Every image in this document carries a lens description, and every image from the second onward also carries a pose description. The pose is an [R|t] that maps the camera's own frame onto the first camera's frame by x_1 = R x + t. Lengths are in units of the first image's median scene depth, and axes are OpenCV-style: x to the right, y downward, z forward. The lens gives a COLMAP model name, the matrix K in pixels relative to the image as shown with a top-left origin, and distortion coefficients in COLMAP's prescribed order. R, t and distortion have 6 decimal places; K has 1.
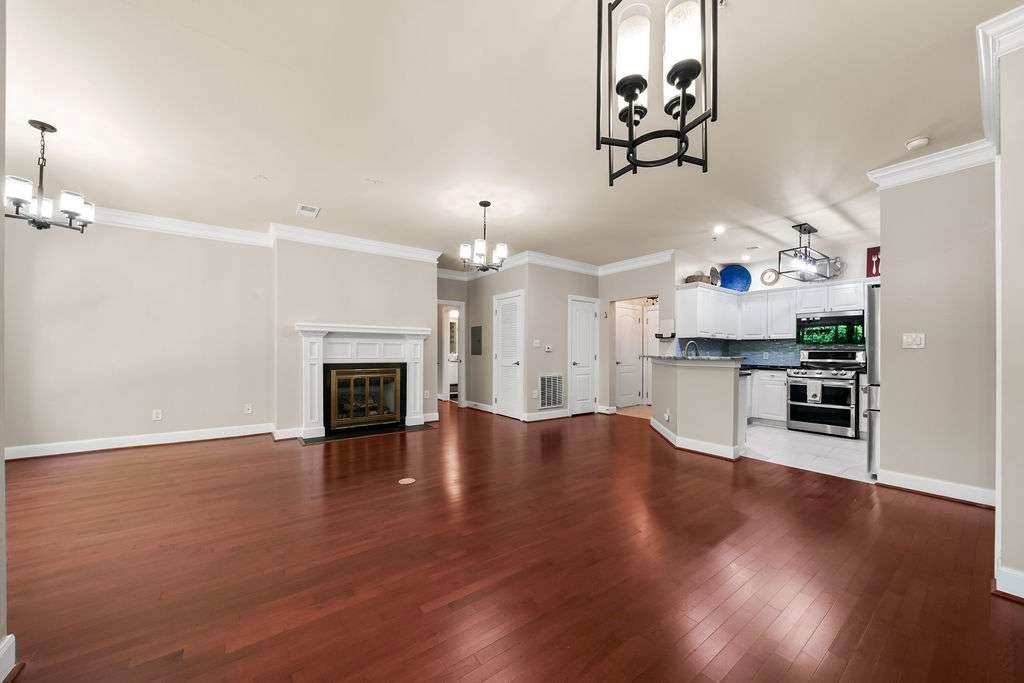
lens RADIAL K [[359.8, 0, 508.2], [0, 359.8, 350.8], [0, 0, 1]] dist [-0.001407, -0.000153]
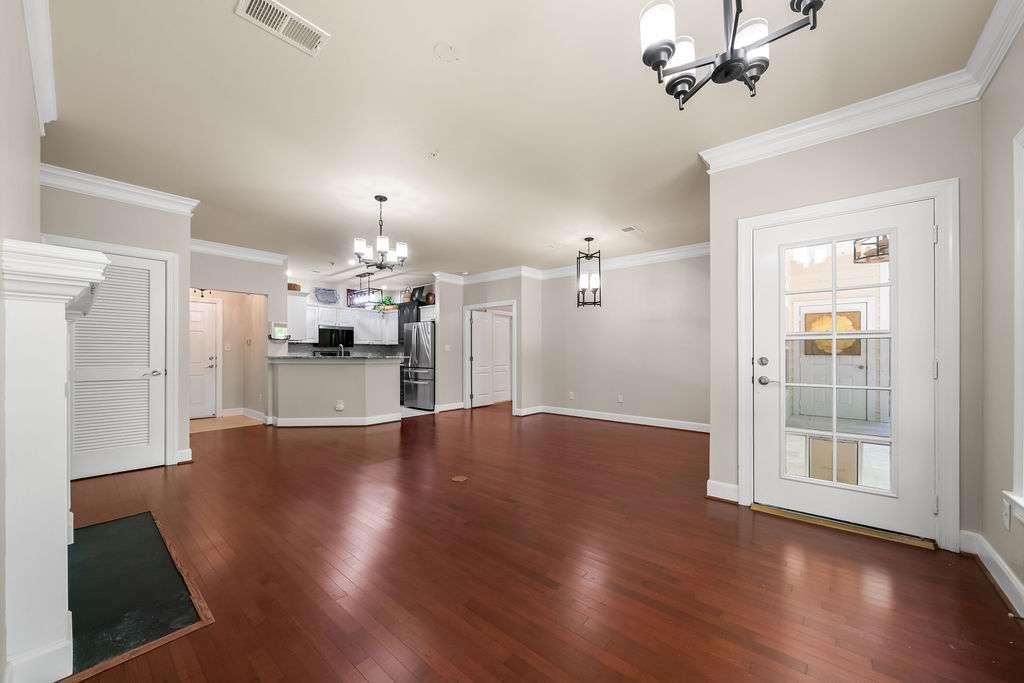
lens RADIAL K [[373.1, 0, 506.0], [0, 373.1, 350.2], [0, 0, 1]] dist [-0.000597, -0.000016]
pose [[-0.214478, 0.003728, 0.976722, -0.709239], [-0.005070, 0.999975, -0.004930, -0.002511], [-0.976716, -0.006010, -0.214454, 0.571997]]
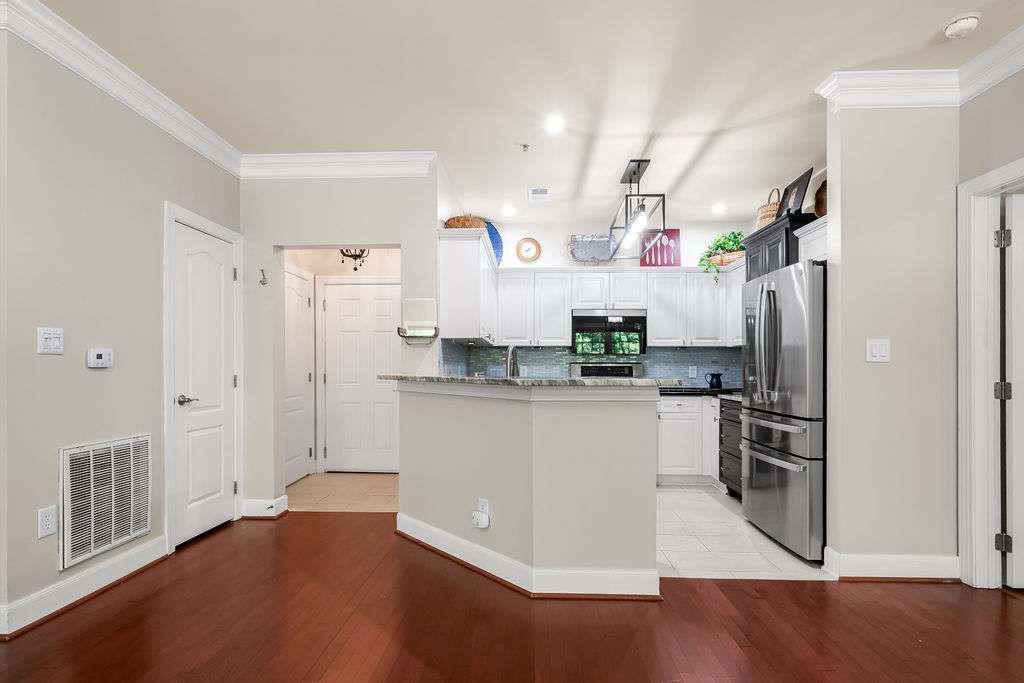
lens RADIAL K [[507.6, 0, 510.7], [0, 507.6, 369.8], [0, 0, 1]] dist [0.000205, 0.000359]
pose [[0.619125, -0.009590, 0.785234, -0.010009], [-0.000928, 0.999916, 0.012944, -0.001860], [-0.785292, -0.008742, 0.619064, 0.472143]]
